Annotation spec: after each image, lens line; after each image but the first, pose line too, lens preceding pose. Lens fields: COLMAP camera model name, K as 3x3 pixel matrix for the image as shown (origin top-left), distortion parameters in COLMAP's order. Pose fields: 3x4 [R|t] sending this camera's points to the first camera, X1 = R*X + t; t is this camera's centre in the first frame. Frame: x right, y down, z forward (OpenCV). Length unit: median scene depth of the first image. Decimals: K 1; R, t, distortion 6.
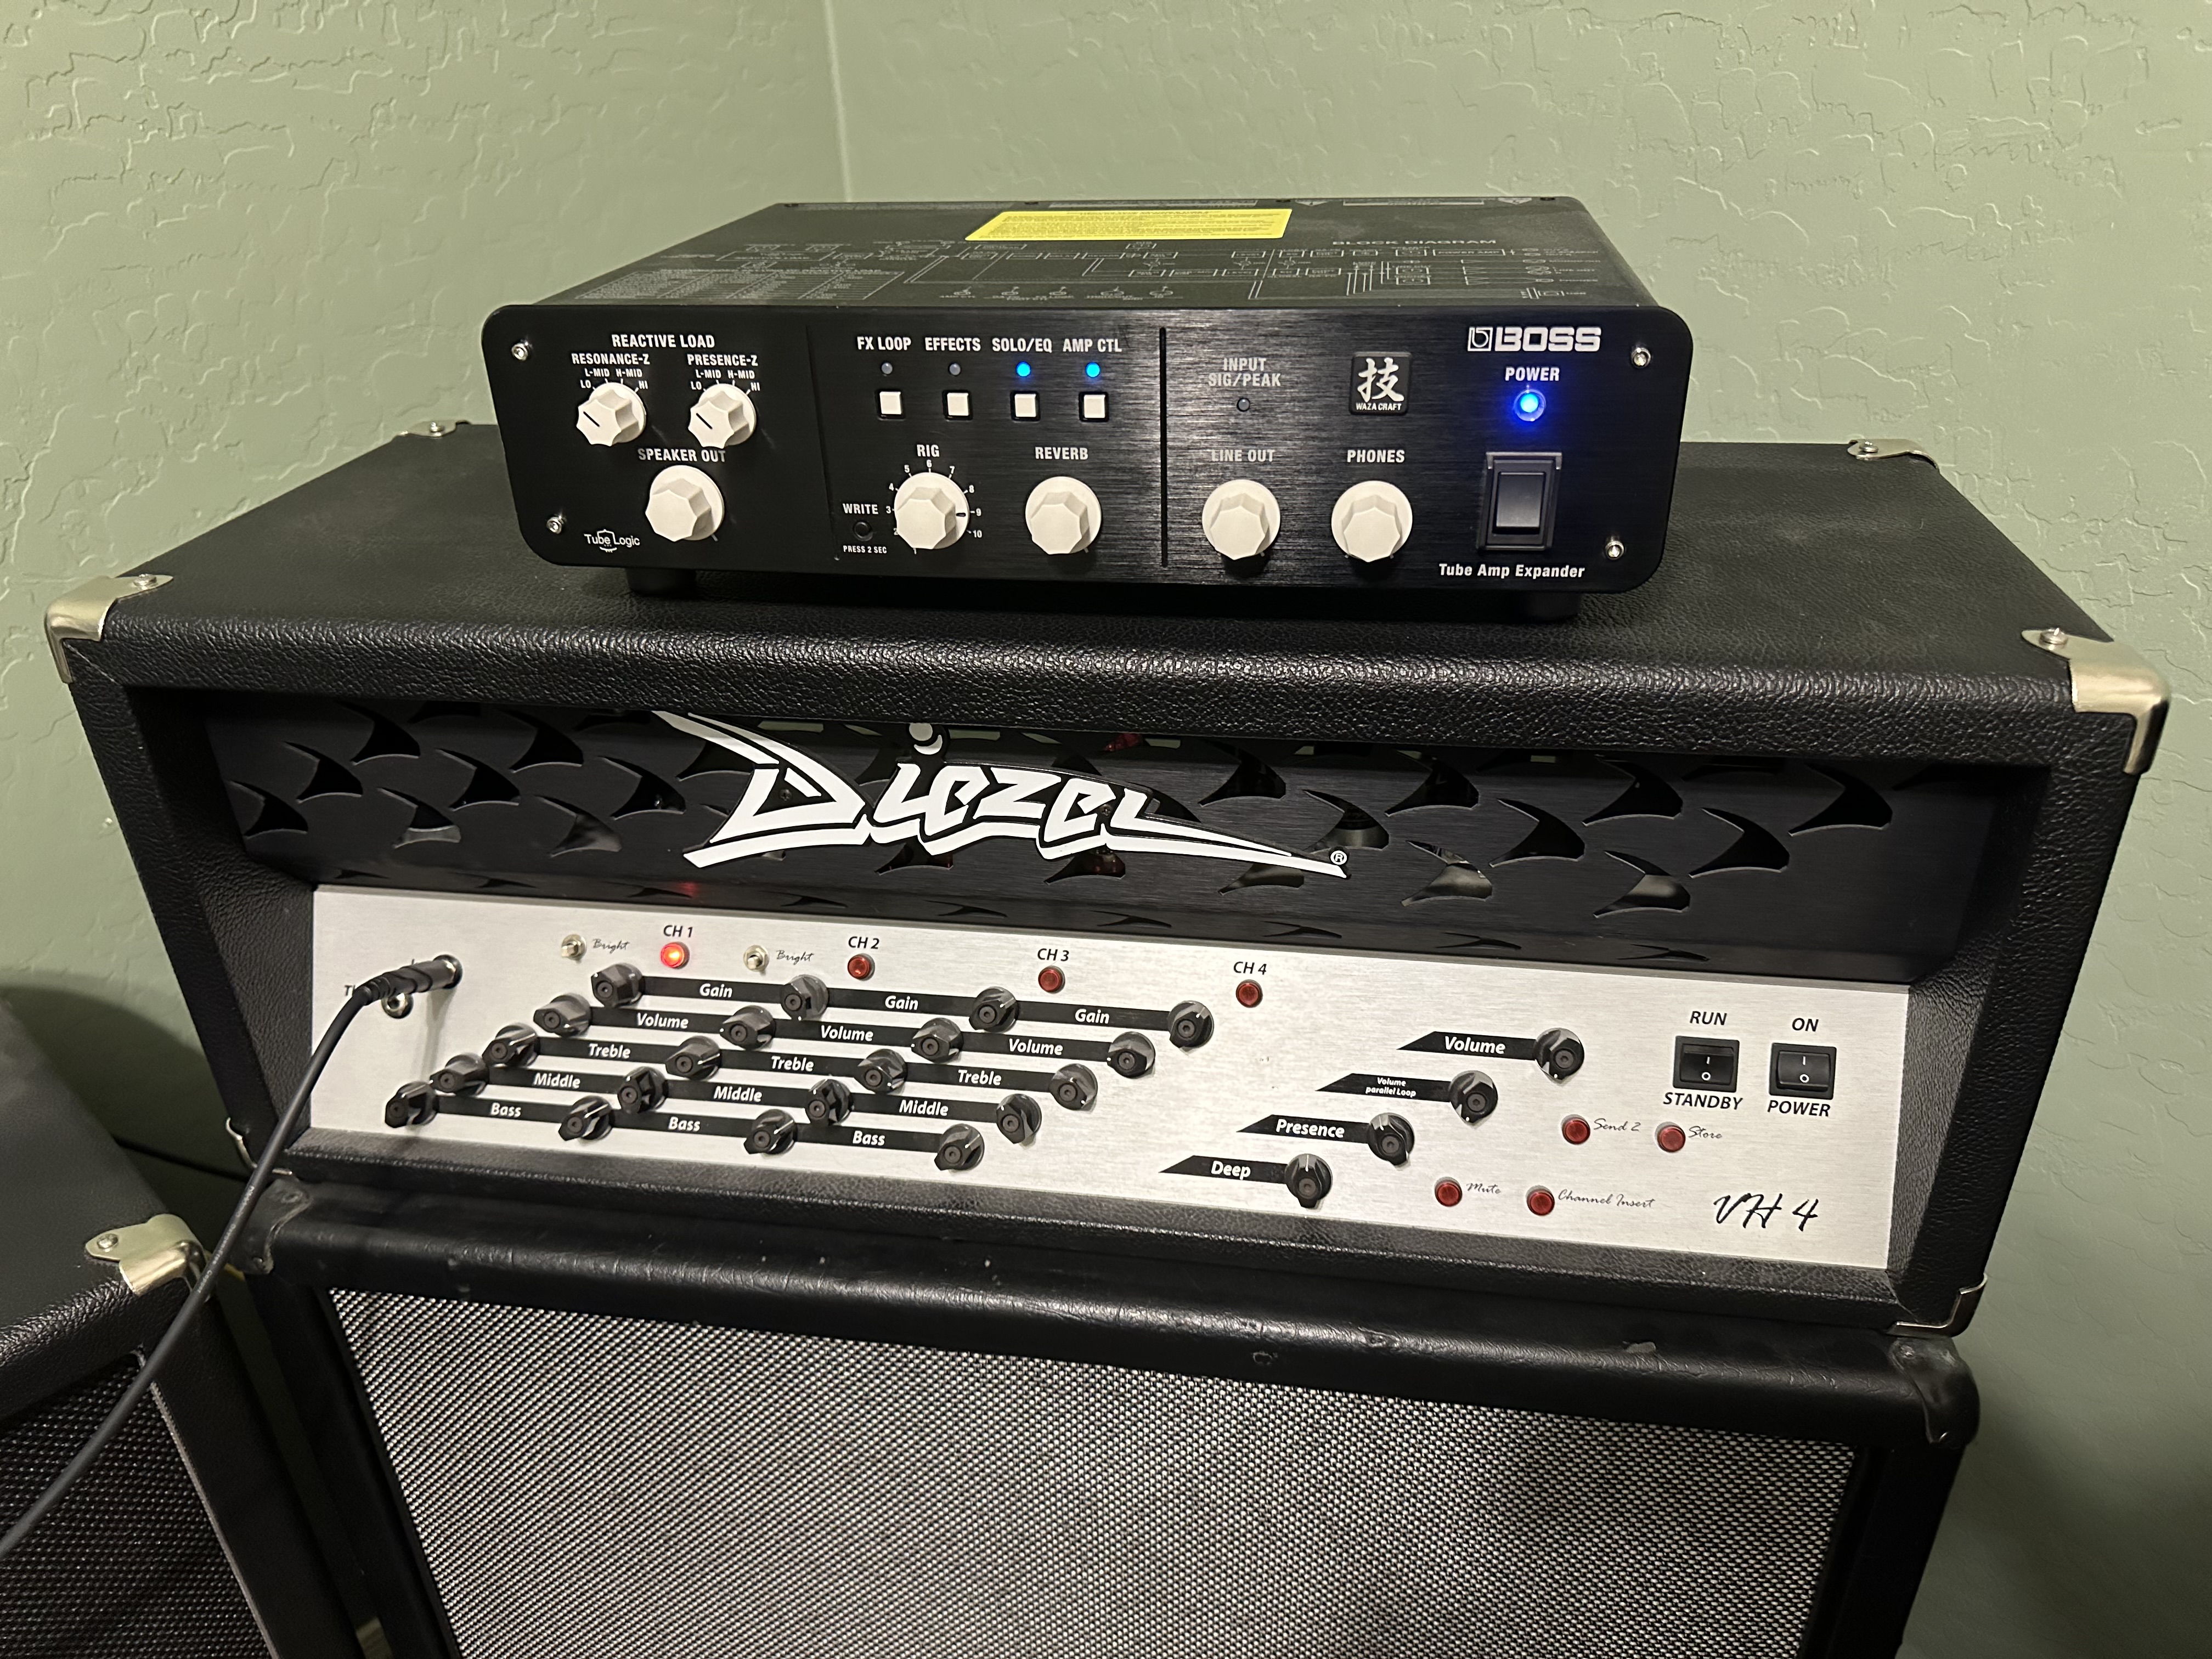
lens RADIAL K [[1568.7, 0, 1106.0], [0, 1568.7, 829.5], [0, 0, 1]] dist [0.083243, -0.131433]
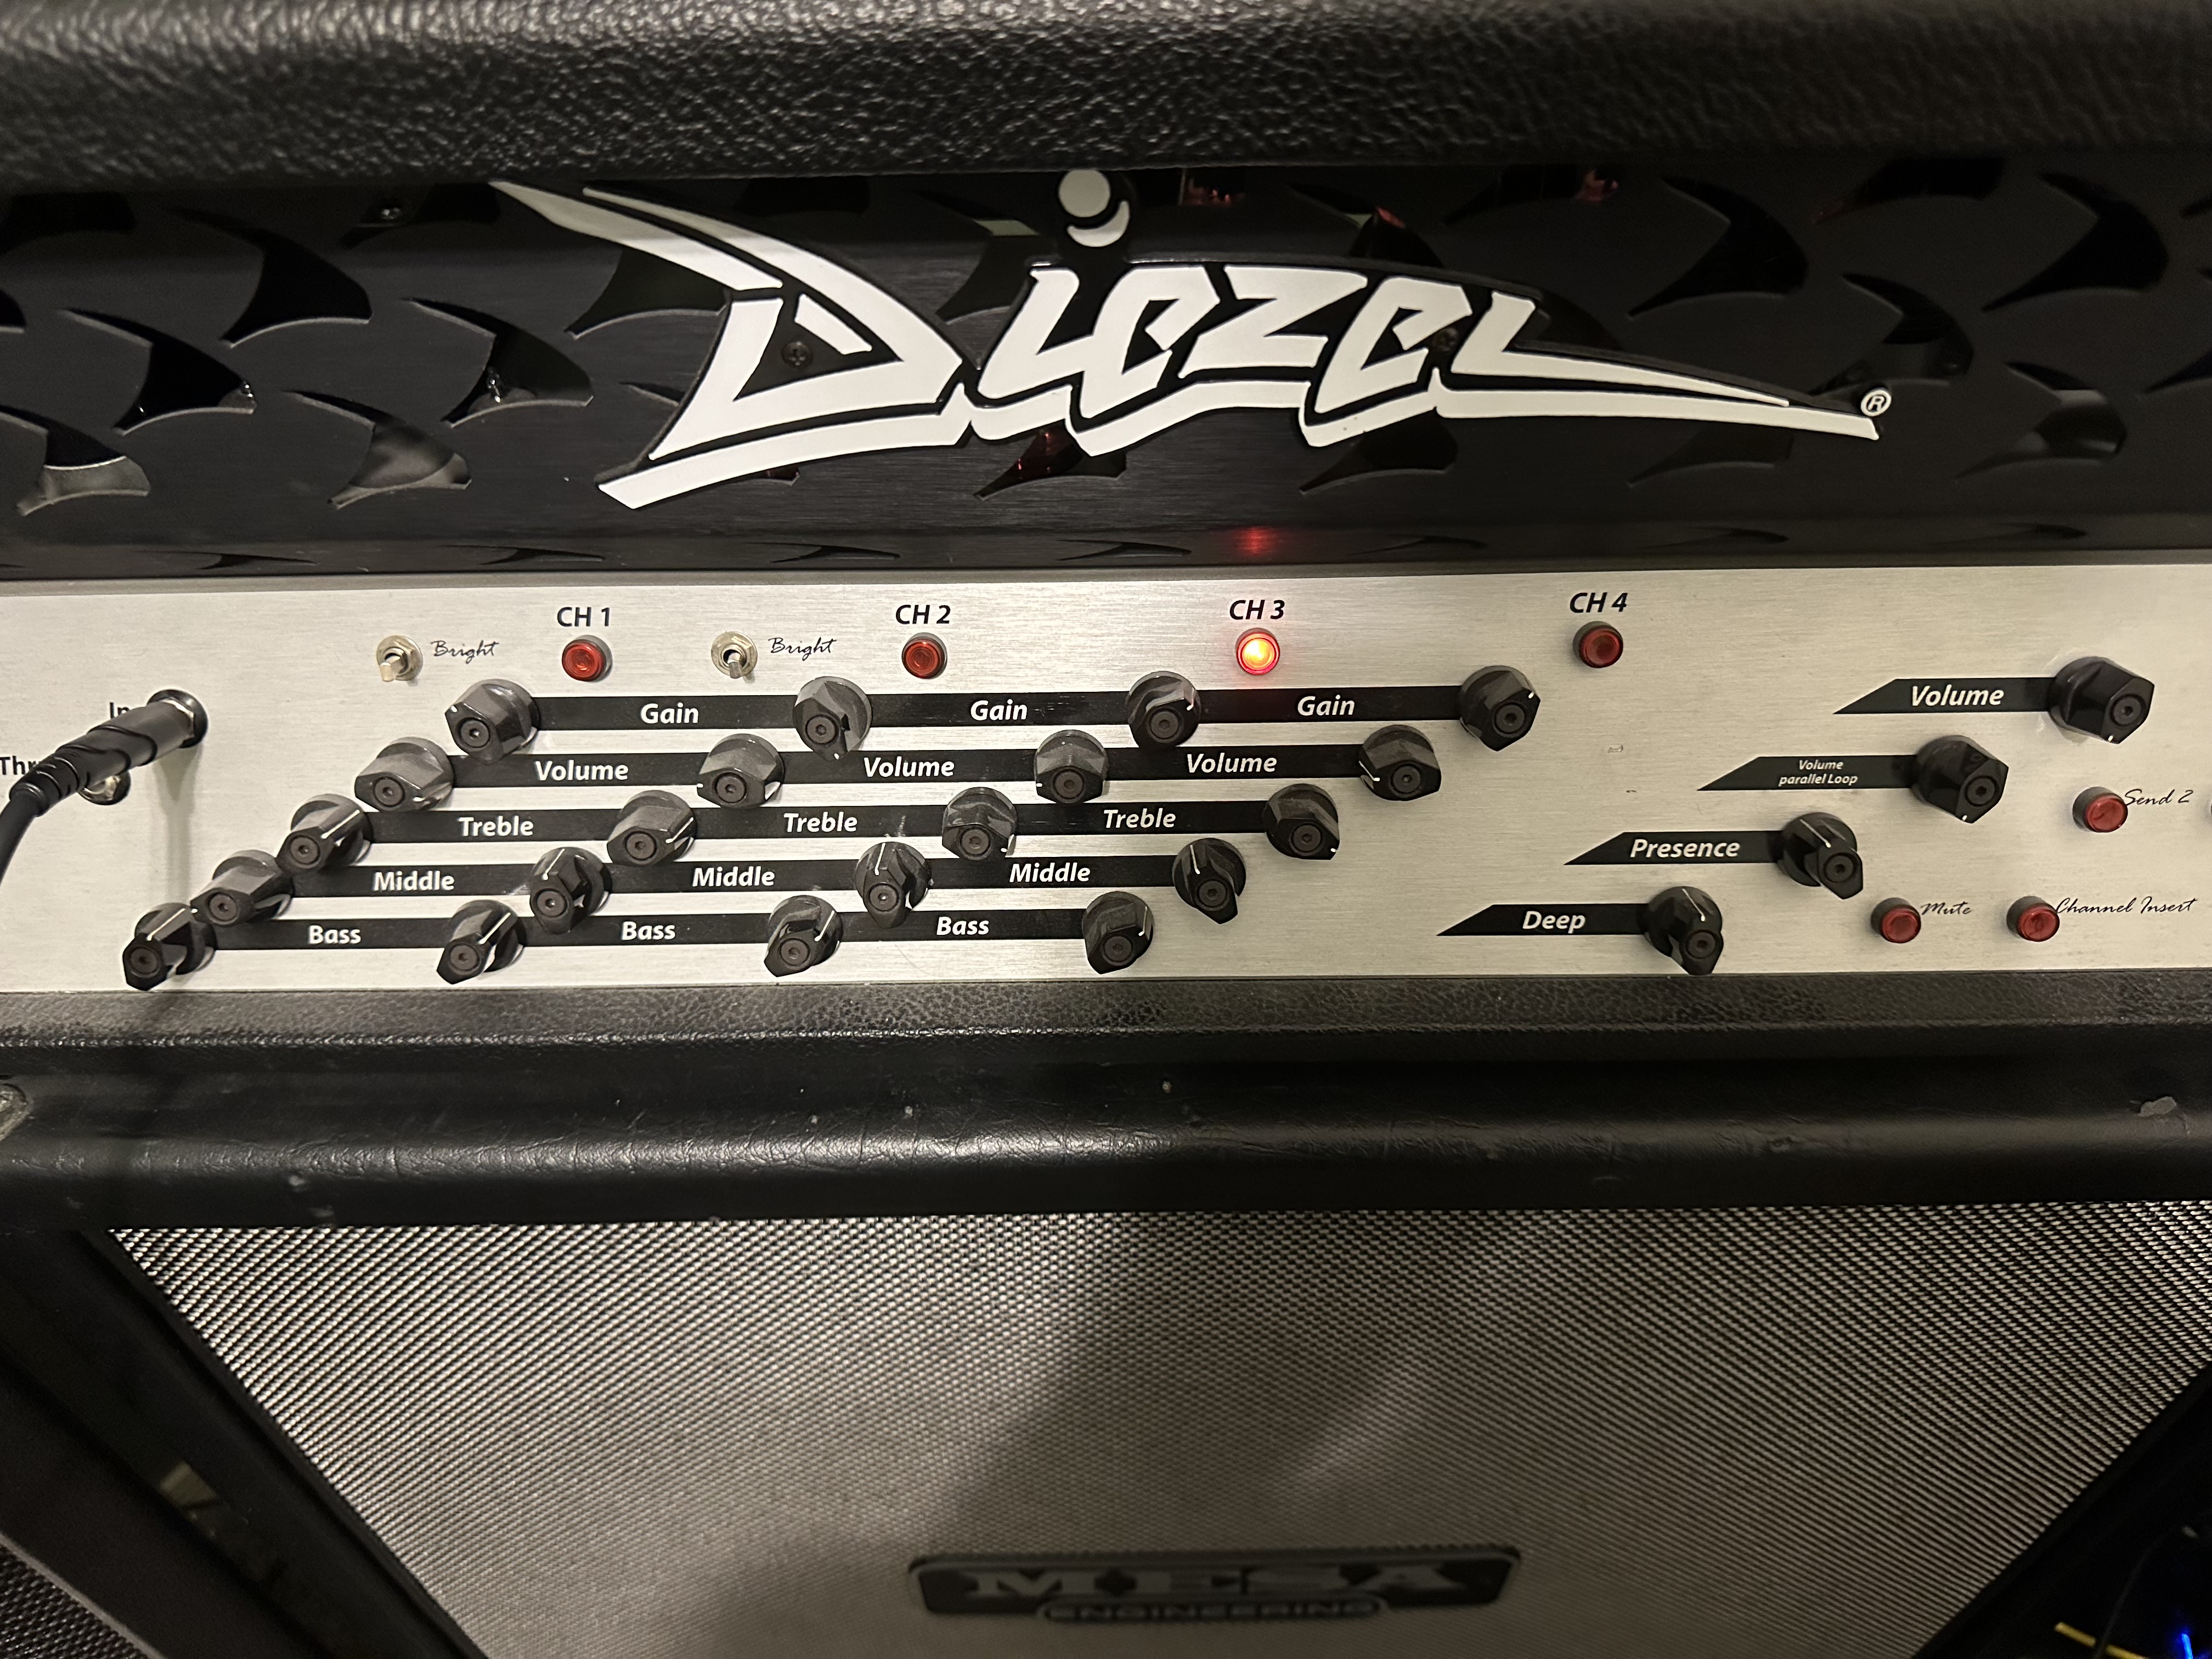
lens RADIAL K [[1568.7, 0, 1106.0], [0, 1568.7, 829.5], [0, 0, 1]] dist [0.083243, -0.131433]
pose [[0.985969, -0.107954, 0.127322, -0.176595], [0.069440, 0.958858, 0.275263, -0.008069], [-0.151800, -0.262560, 0.952900, 0.426406]]
